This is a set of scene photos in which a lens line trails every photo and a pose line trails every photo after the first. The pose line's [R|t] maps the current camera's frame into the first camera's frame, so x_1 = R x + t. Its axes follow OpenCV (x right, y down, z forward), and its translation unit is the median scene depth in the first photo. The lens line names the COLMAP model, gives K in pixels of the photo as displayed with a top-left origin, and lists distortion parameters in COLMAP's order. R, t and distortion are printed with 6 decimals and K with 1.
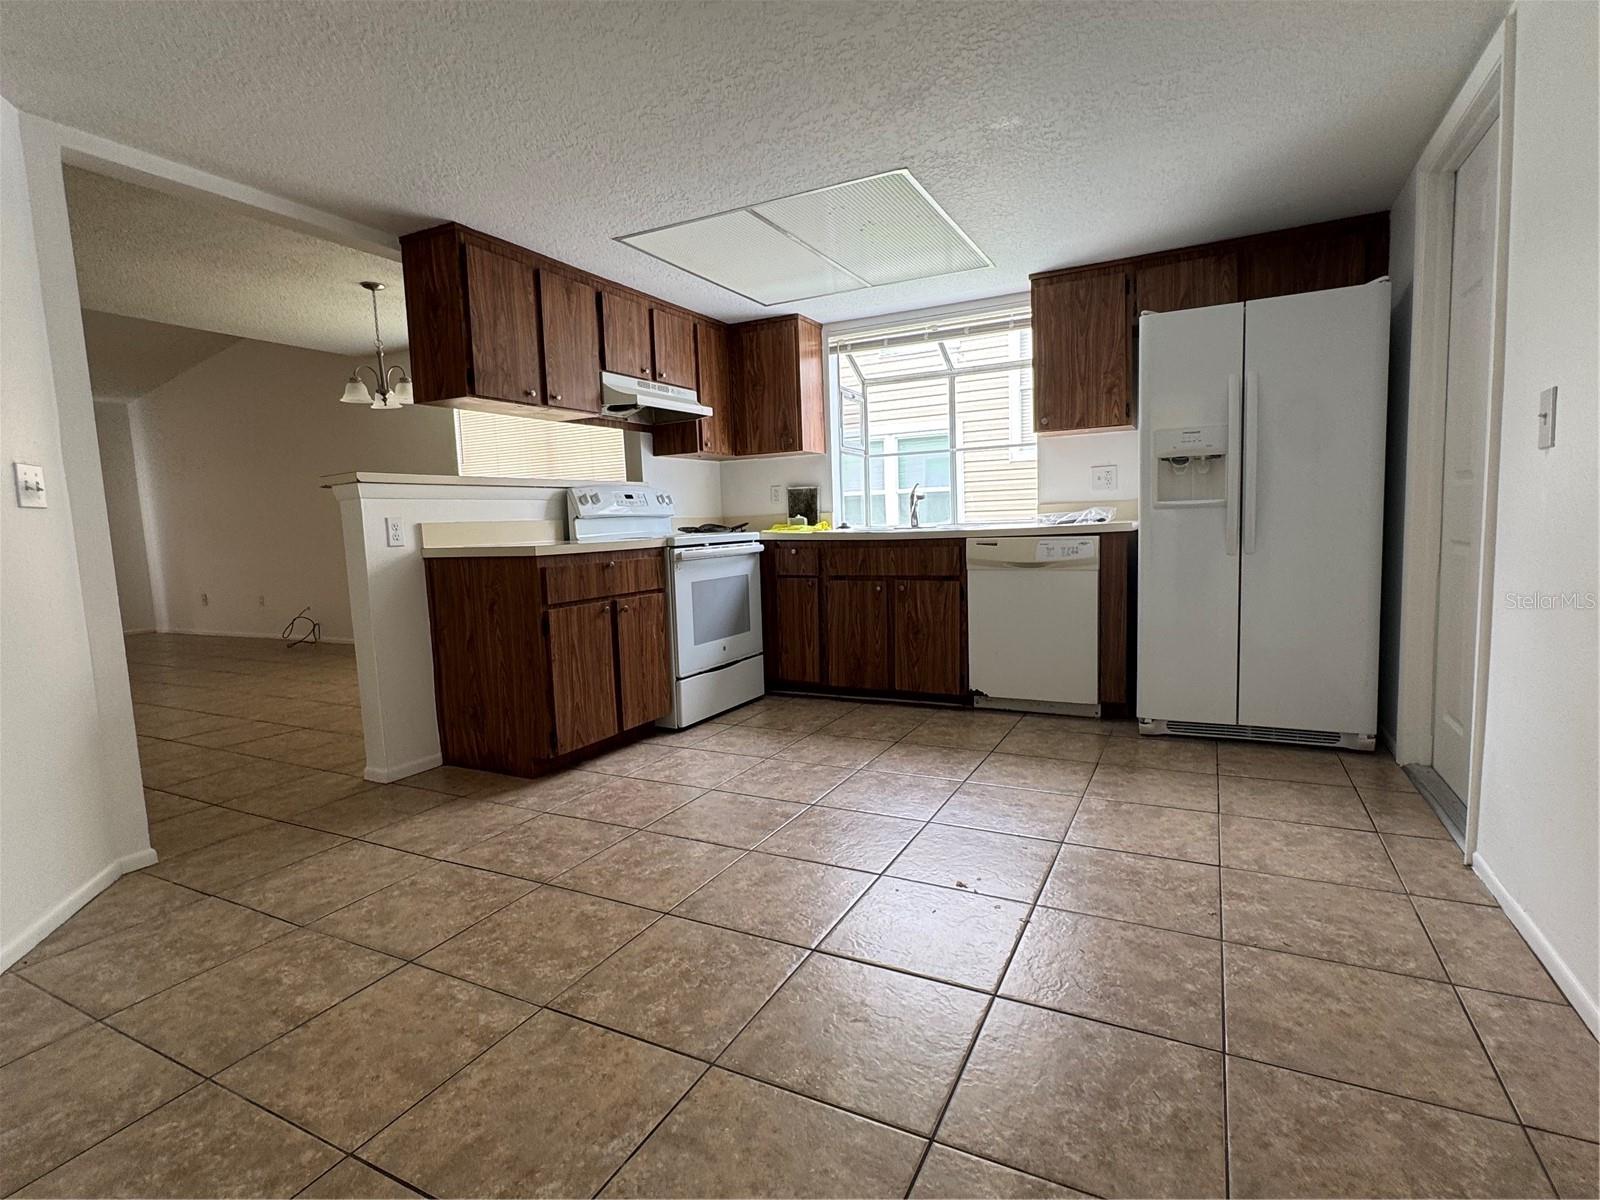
lens RADIAL K [[790.5, 0, 803.7], [0, 790.5, 596.1], [0, 0, 1]] dist [-0.003435, 0.000327]
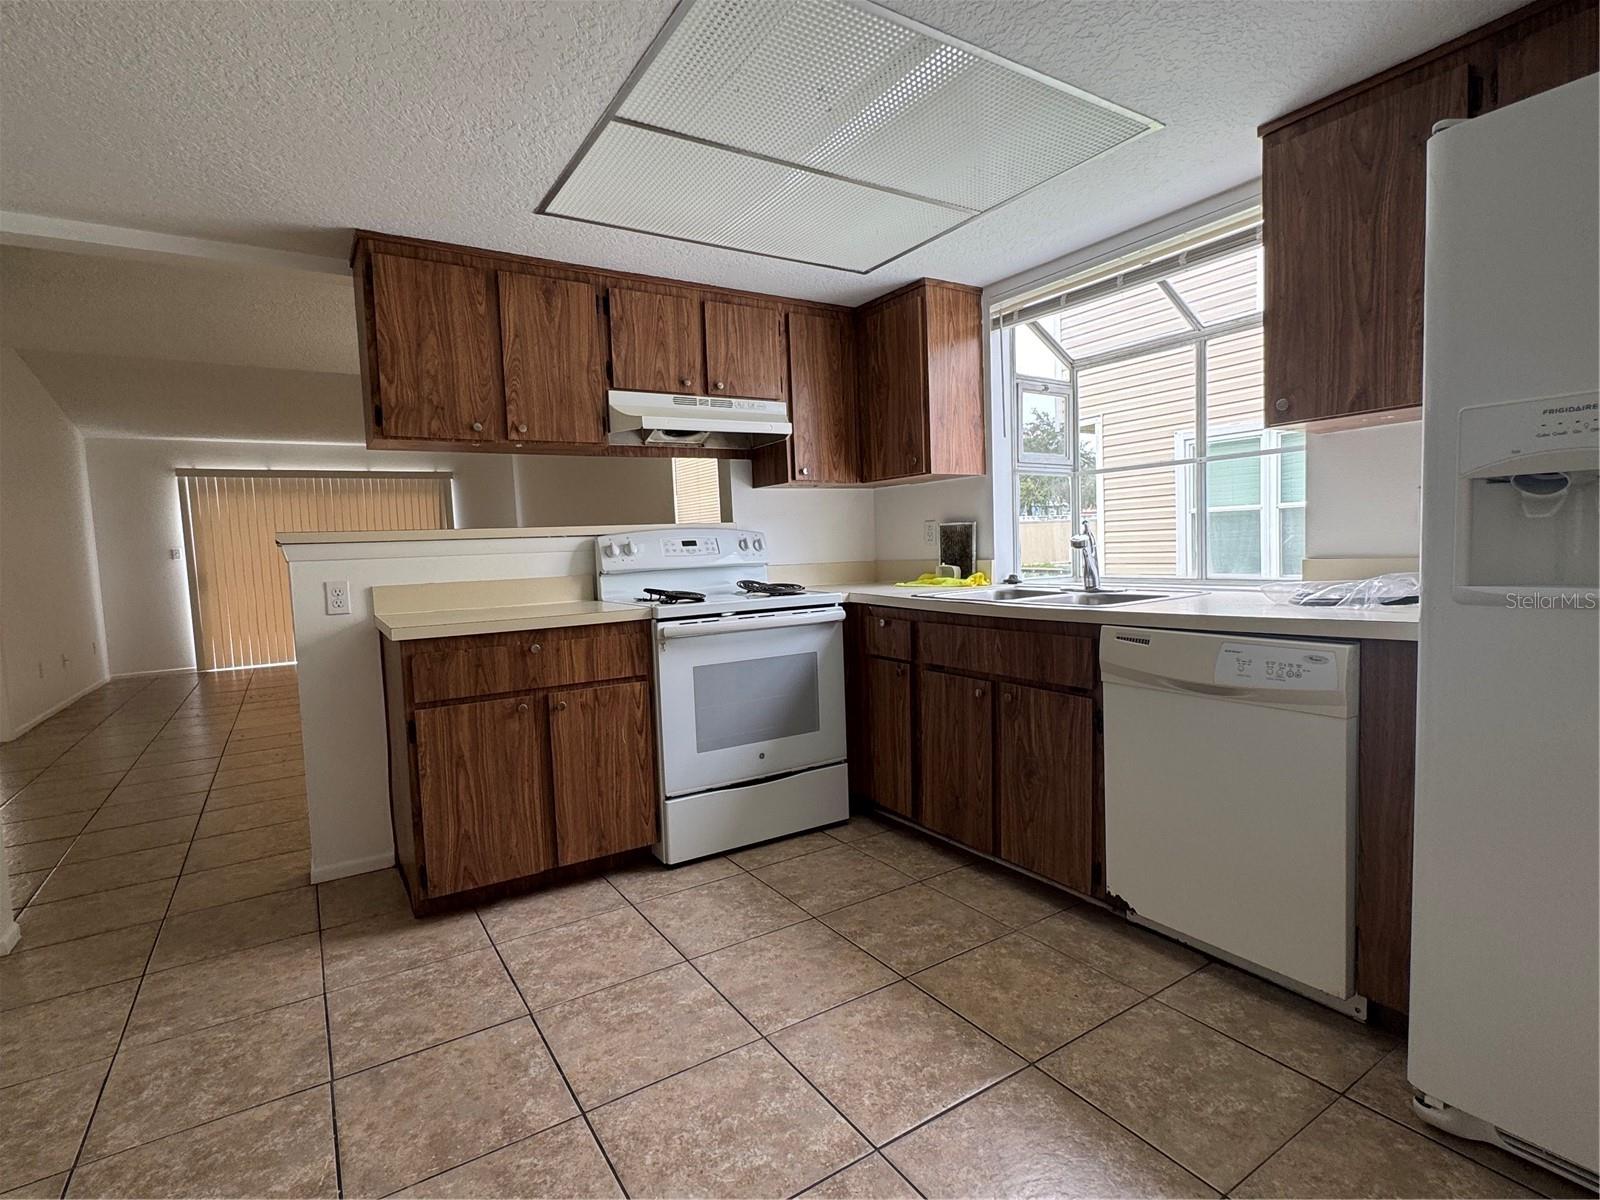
lens RADIAL K [[790.5, 0, 806.1], [0, 790.5, 599.7], [0, 0, 1]] dist [-0.003435, 0.000327]
pose [[0.866488, 0.037262, -0.497805, 0.320339], [-0.040368, 0.999175, 0.004526, -0.090527], [0.497563, 0.016173, 0.867277, 0.432627]]
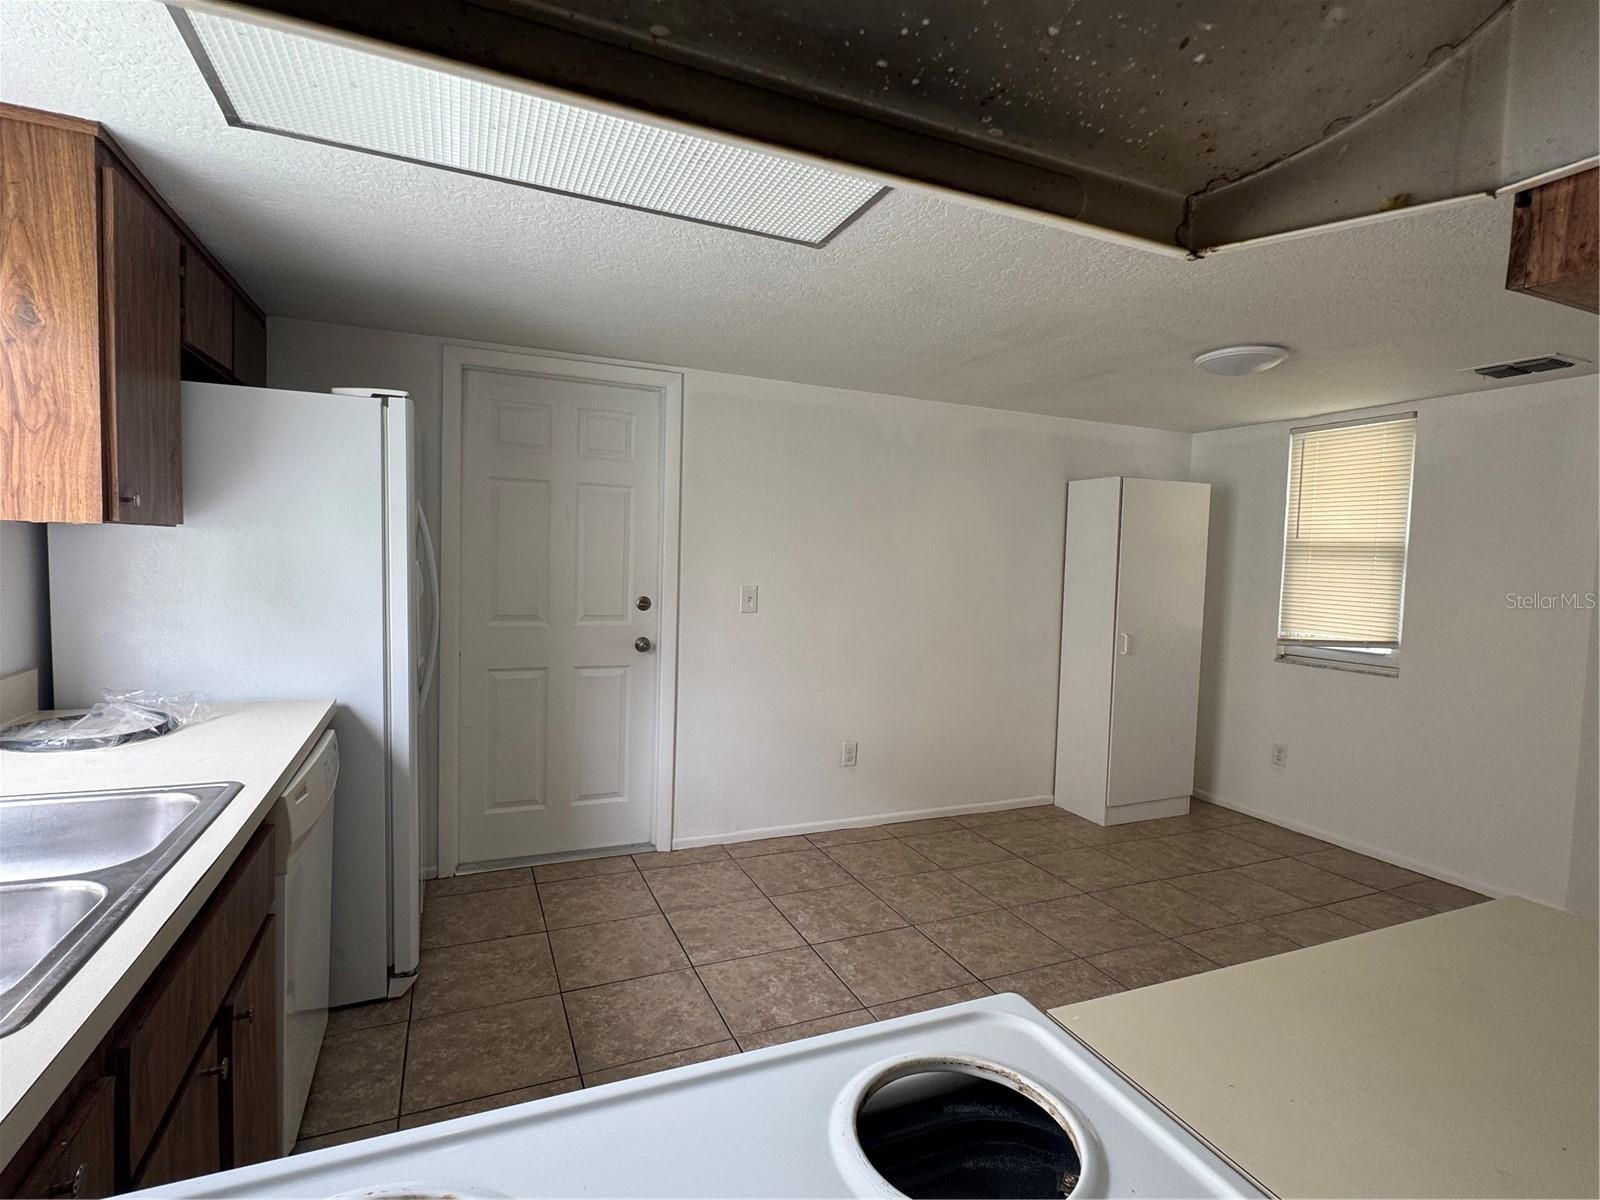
lens RADIAL K [[790.5, 0, 801.5], [0, 790.5, 600.7], [0, 0, 1]] dist [-0.003435, 0.000327]
pose [[-0.772456, -0.023572, 0.634631, -0.254290], [0.058942, 0.992337, 0.108600, -0.208038], [-0.632327, 0.121295, -0.765147, 1.192745]]
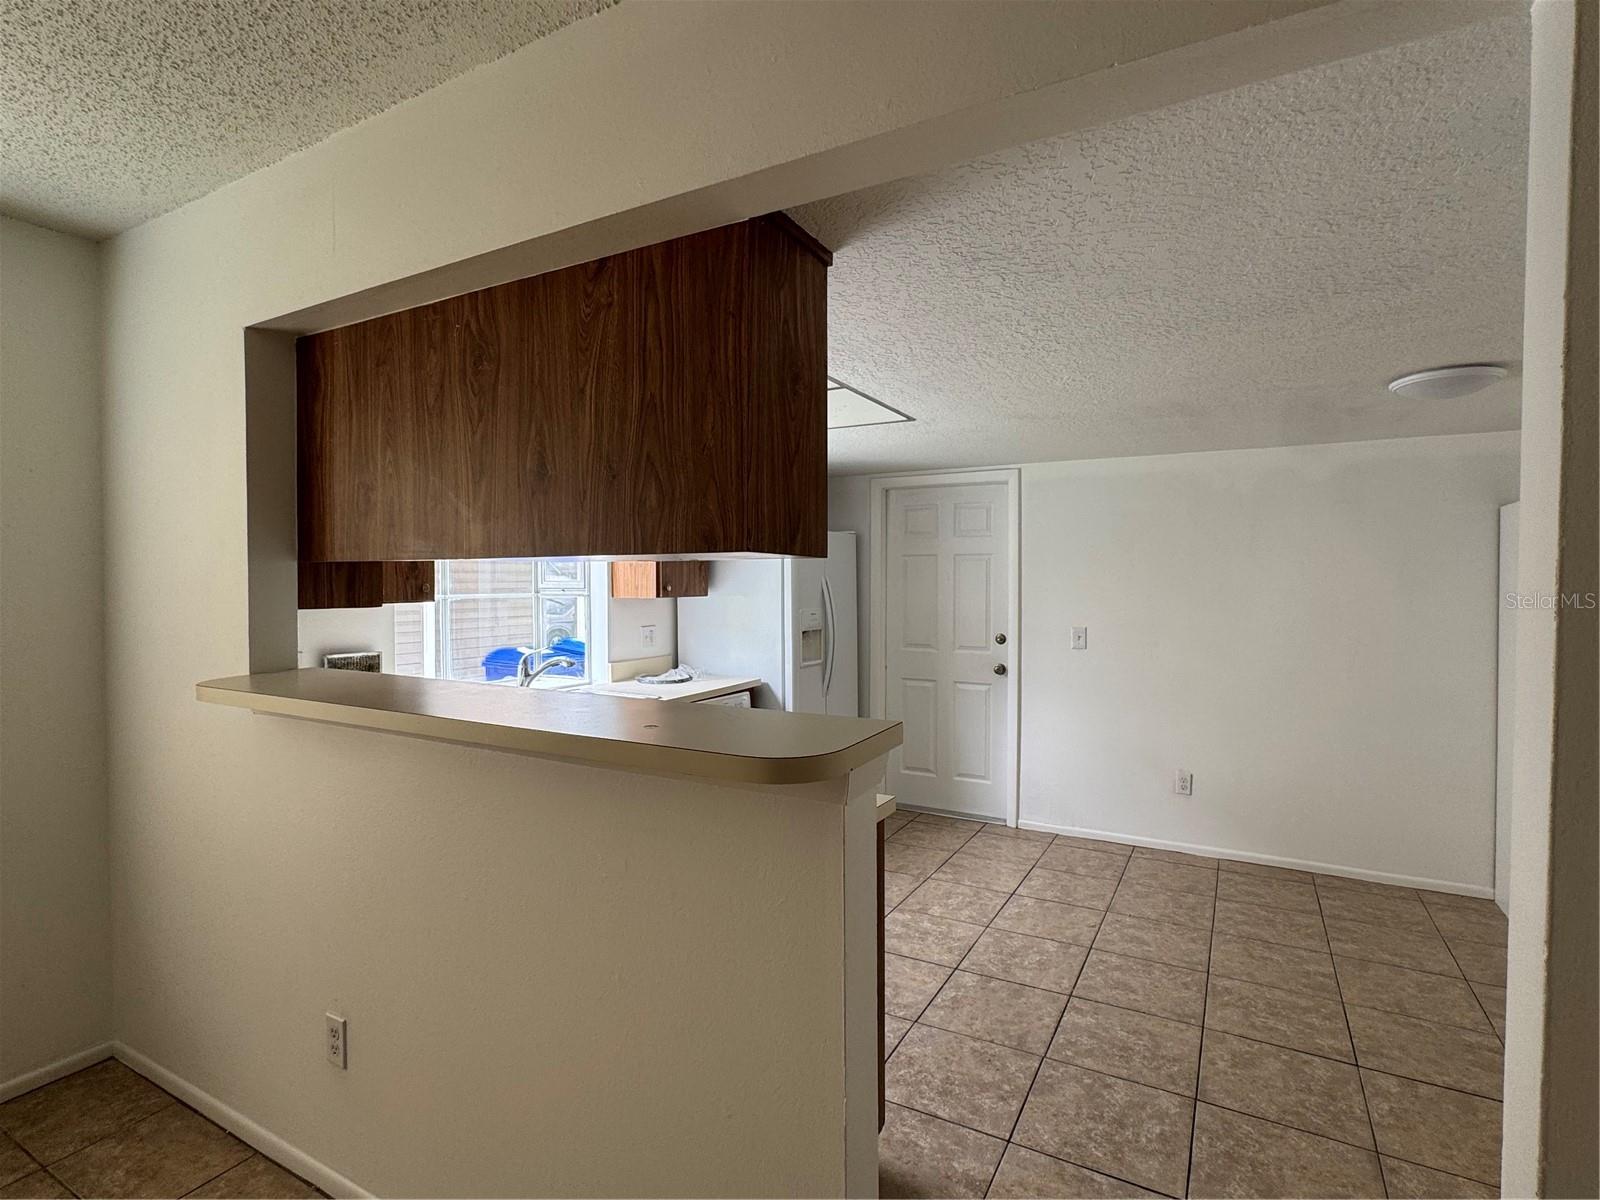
lens RADIAL K [[790.5, 0, 808.4], [0, 790.5, 597.7], [0, 0, 1]] dist [-0.003435, 0.000327]
pose [[0.034454, 0.019031, 0.999225, -0.821654], [0.094385, 0.995288, -0.022210, -0.180224], [-0.994939, 0.095077, 0.032496, 0.841324]]
